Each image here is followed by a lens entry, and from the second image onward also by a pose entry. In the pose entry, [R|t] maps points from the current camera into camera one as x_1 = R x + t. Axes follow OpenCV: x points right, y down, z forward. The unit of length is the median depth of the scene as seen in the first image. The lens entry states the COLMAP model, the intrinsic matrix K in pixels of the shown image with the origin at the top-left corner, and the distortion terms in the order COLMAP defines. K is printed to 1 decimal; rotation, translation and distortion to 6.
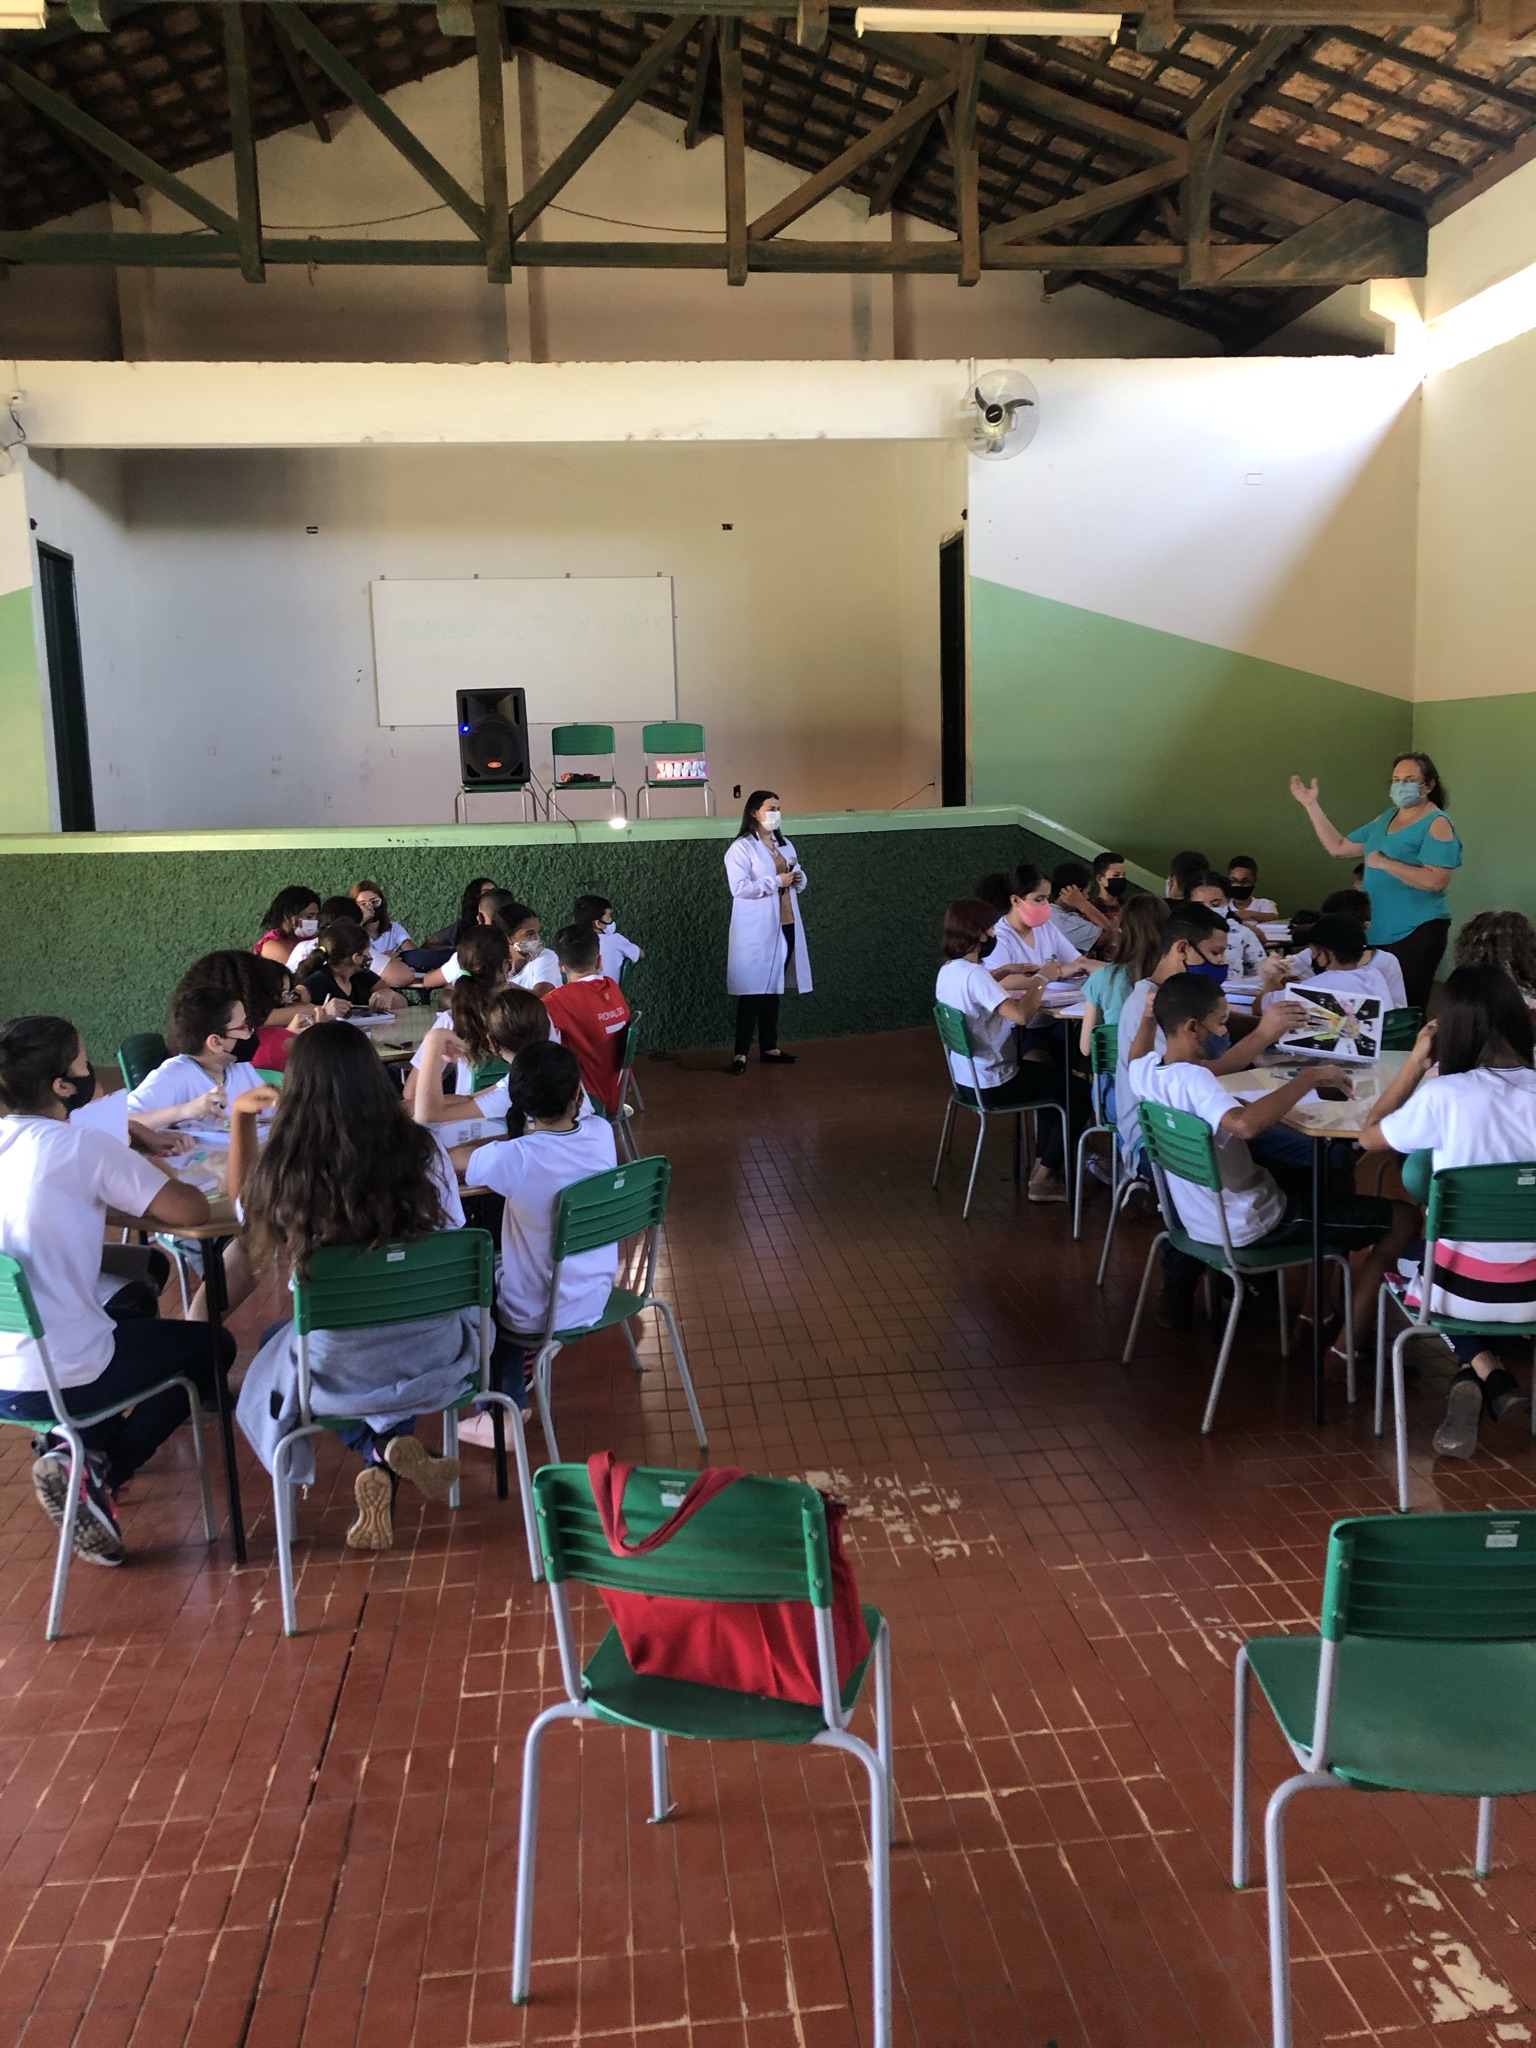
lens RADIAL K [[1667.6, 0, 759.1], [0, 1667.6, 1026.7], [0, 0, 1]] dist [0.018611, -0.011590]
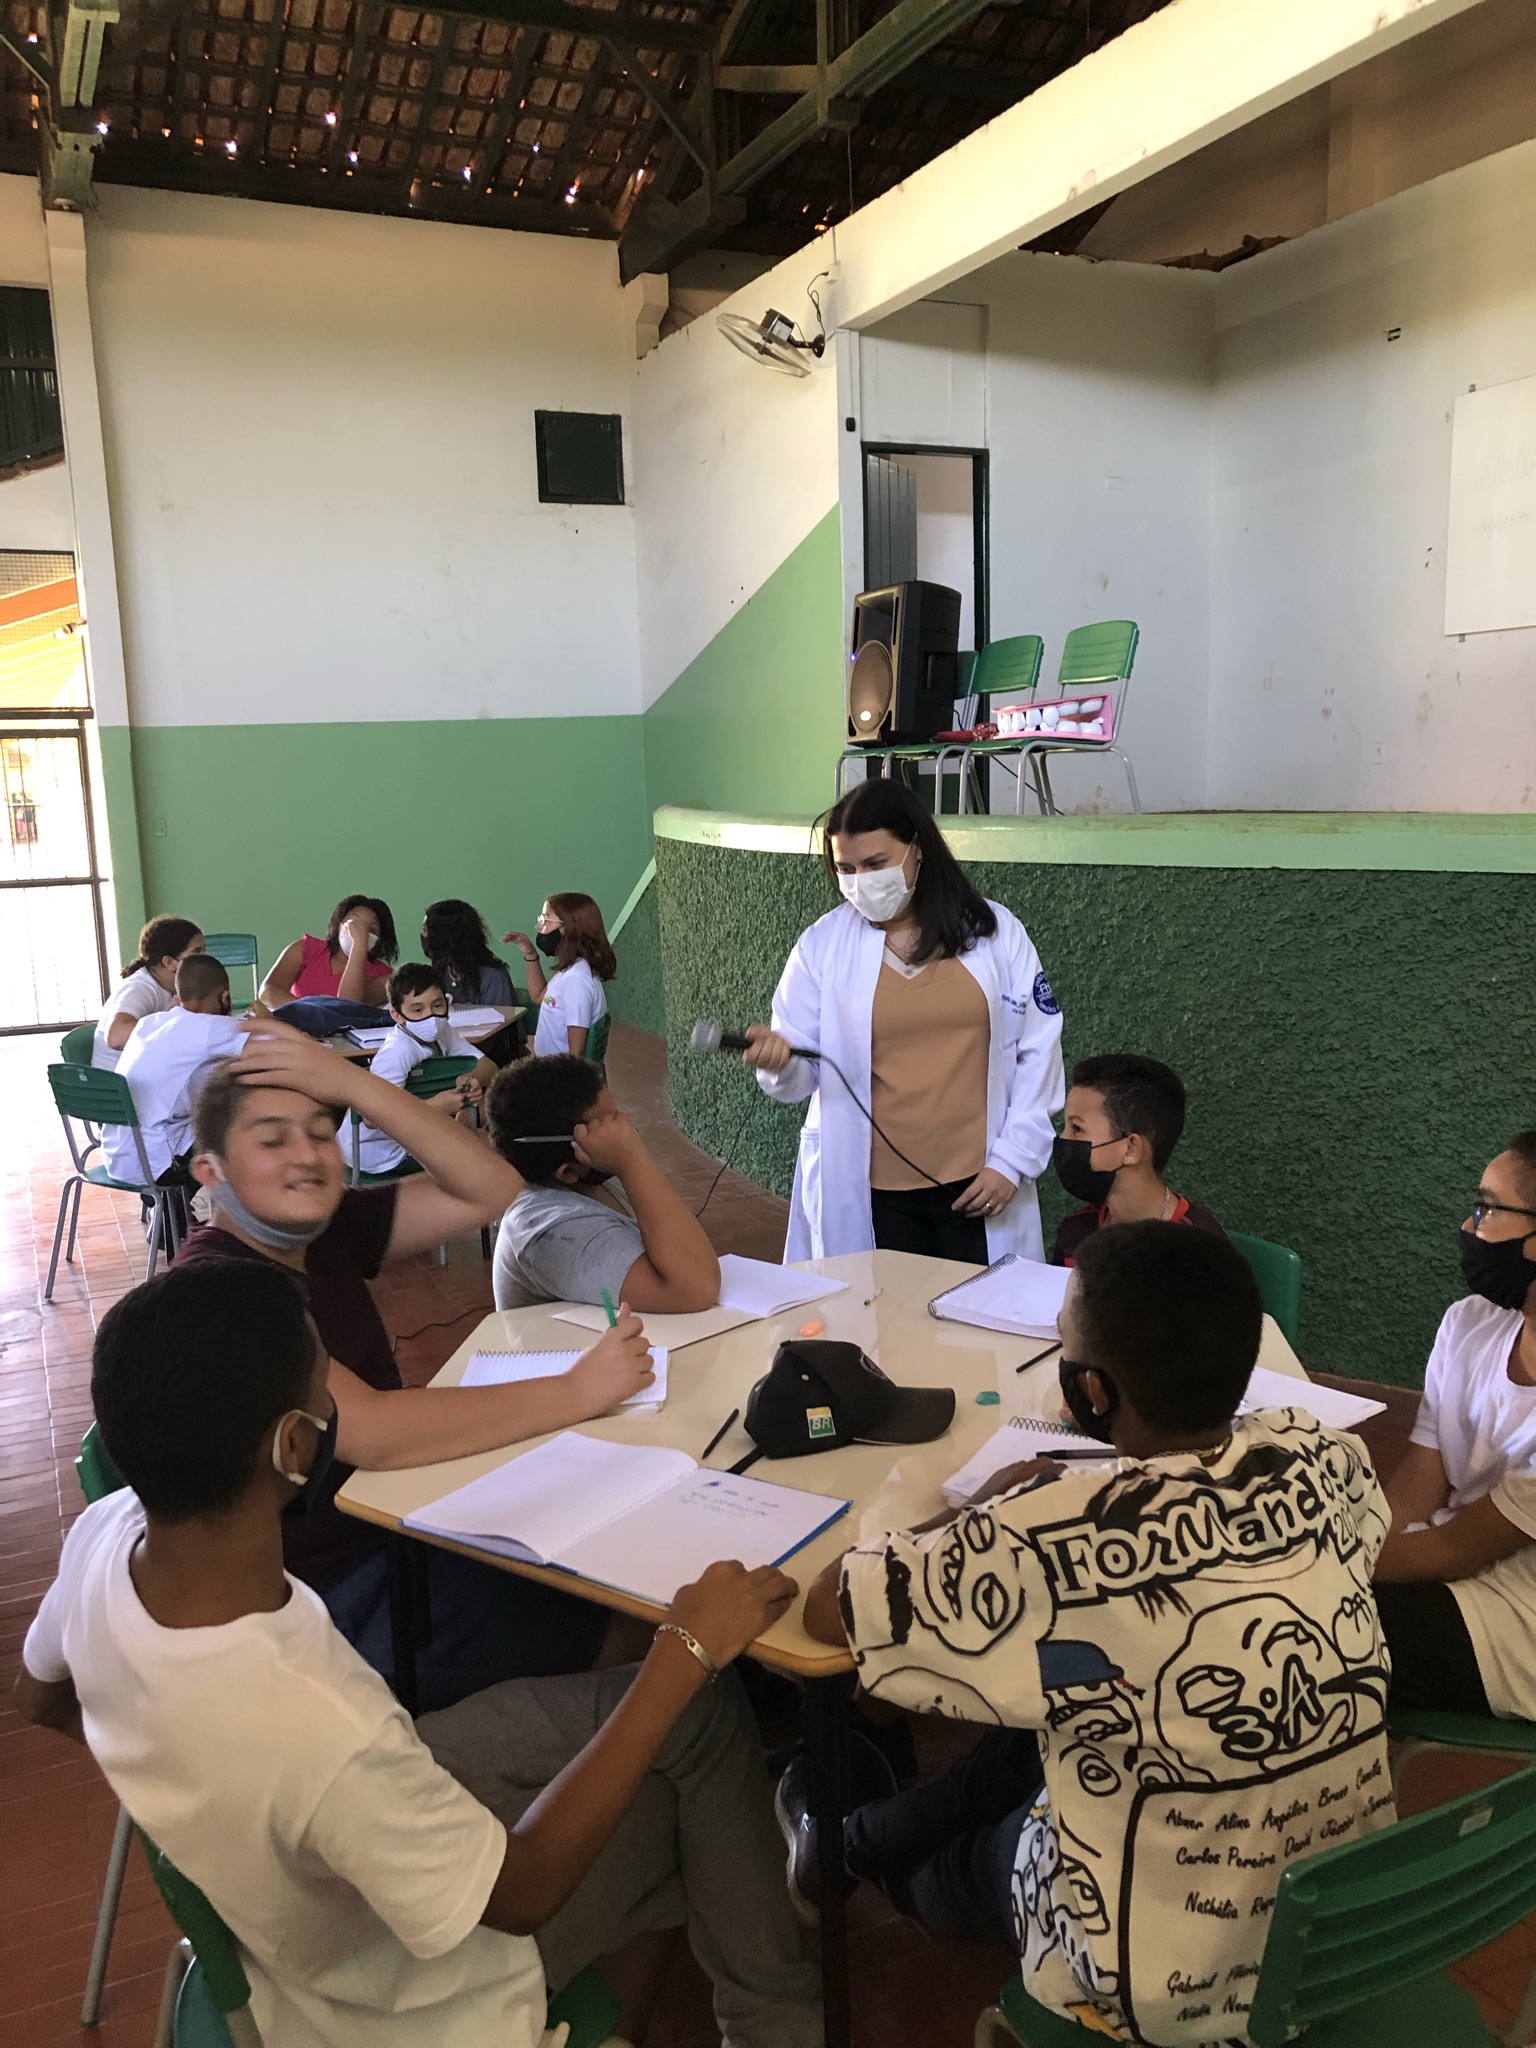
lens RADIAL K [[1661.5, 0, 766.4], [0, 1661.5, 1034.4], [0, 0, 1]] dist [0.024810, -0.017983]
pose [[0.327011, 0.166862, -0.930173, 0.369535], [-0.116615, 0.983890, 0.135501, -0.108431], [0.937798, 0.064162, 0.341201, 0.692213]]
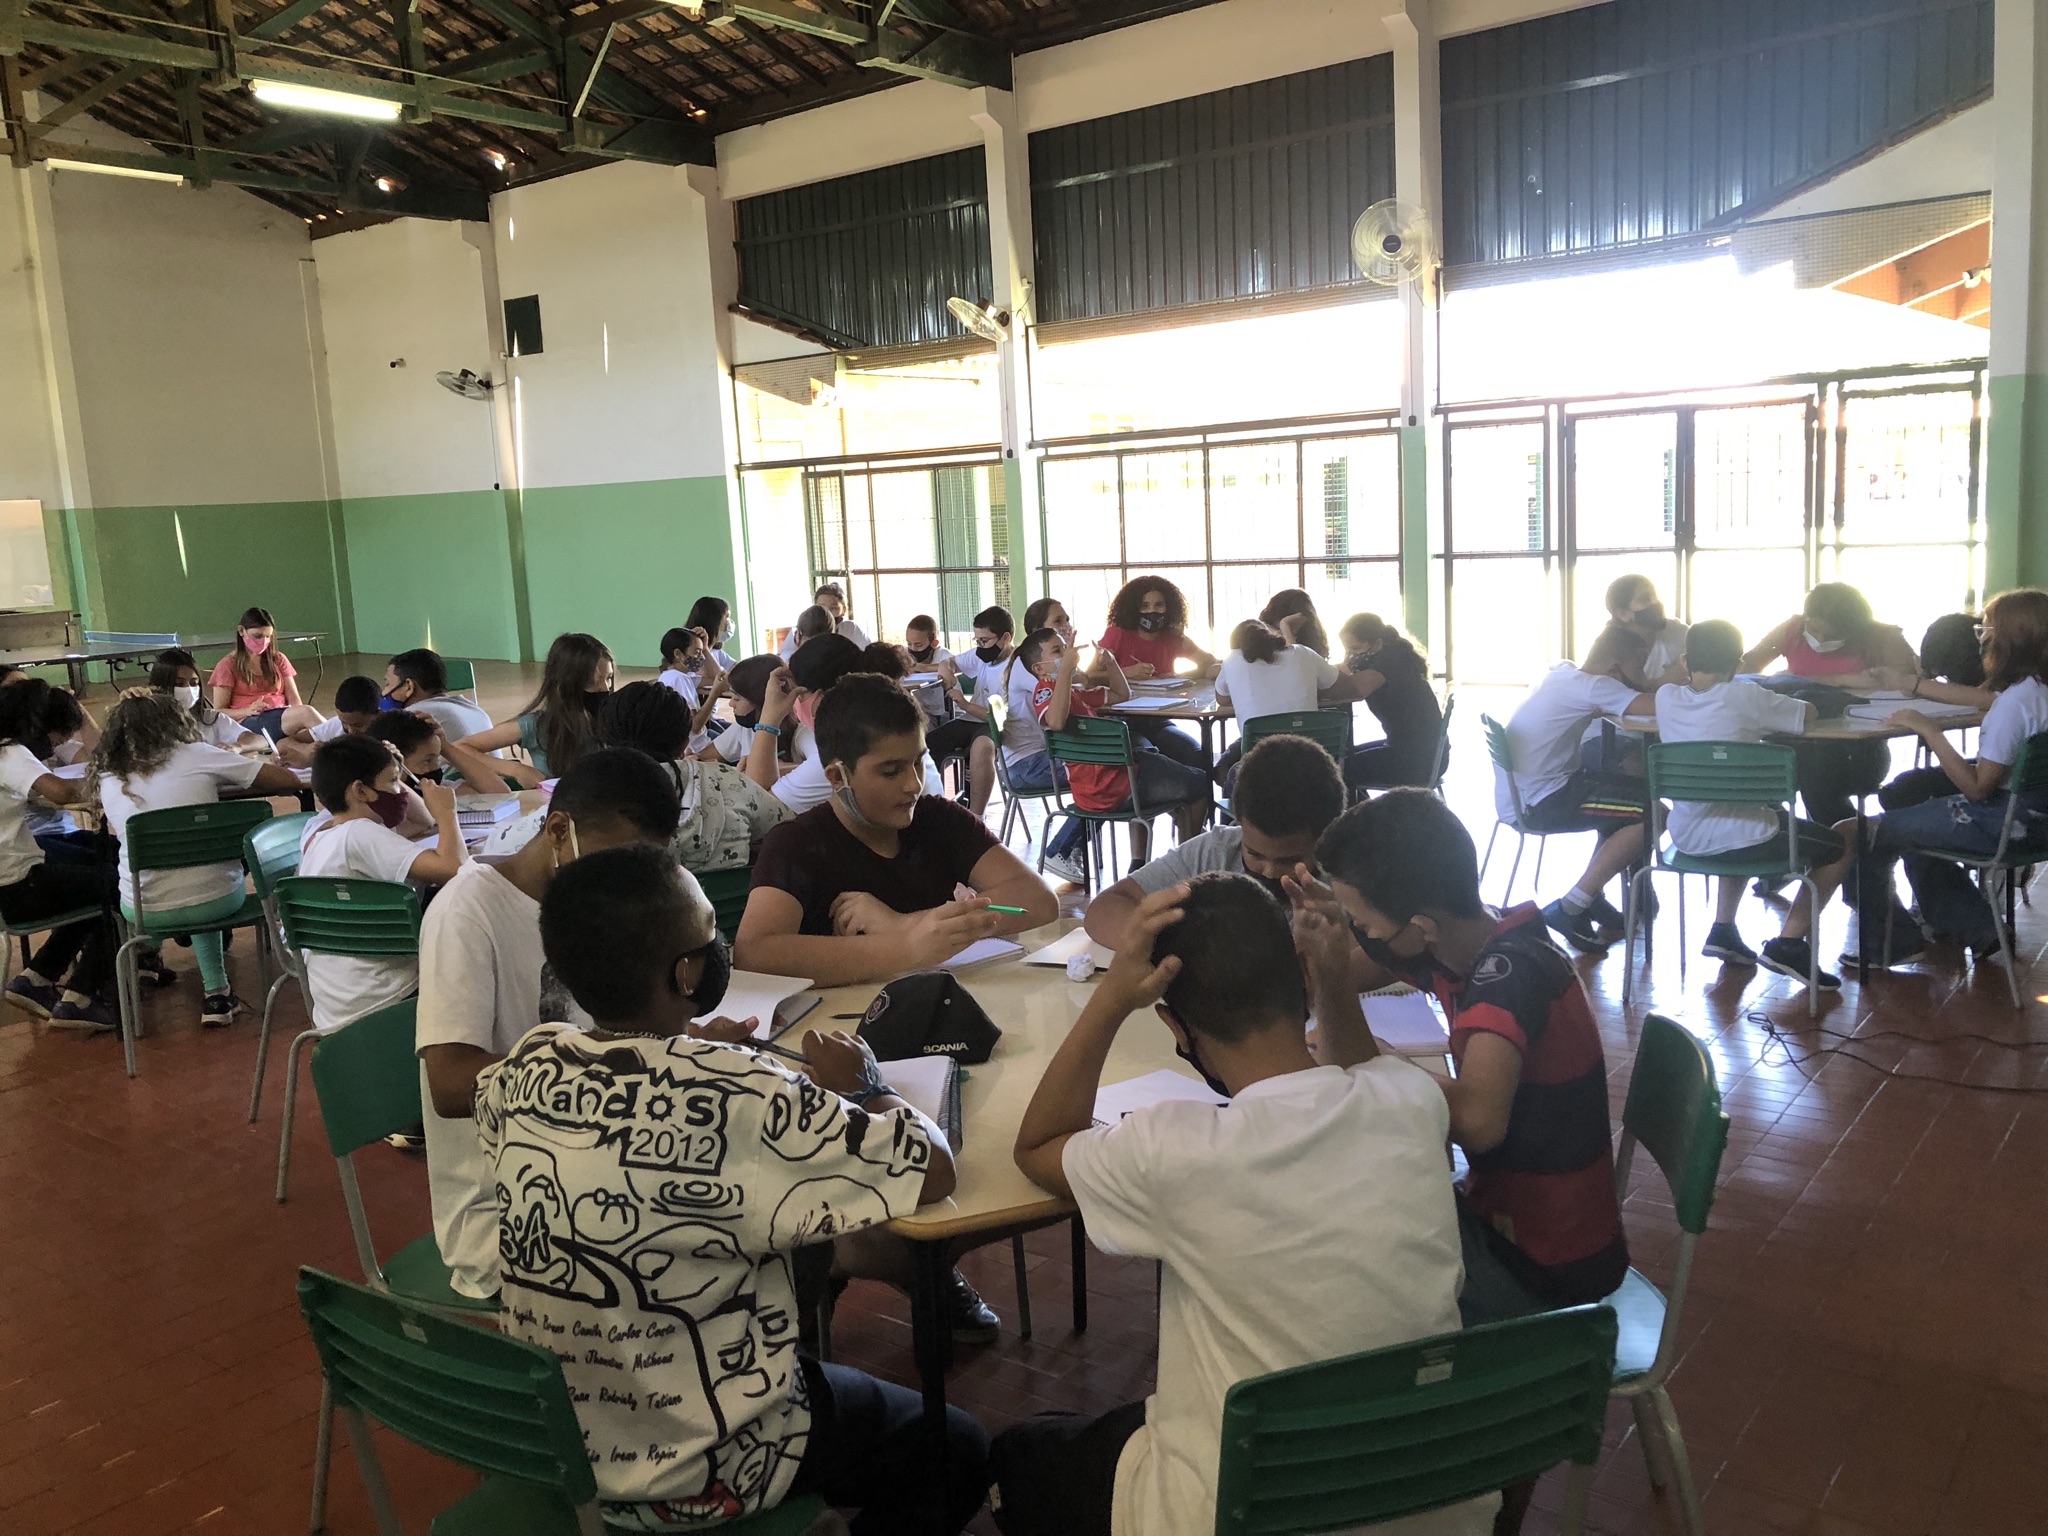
lens RADIAL K [[1661.5, 0, 1029.2], [0, 1661.5, 760.8], [0, 0, 1]] dist [0.024810, -0.017983]
pose [[-0.669689, 0.174852, -0.721764, 0.349671], [-0.033434, 0.963803, 0.264510, -0.129467], [0.741889, 0.201271, -0.639602, 0.879552]]
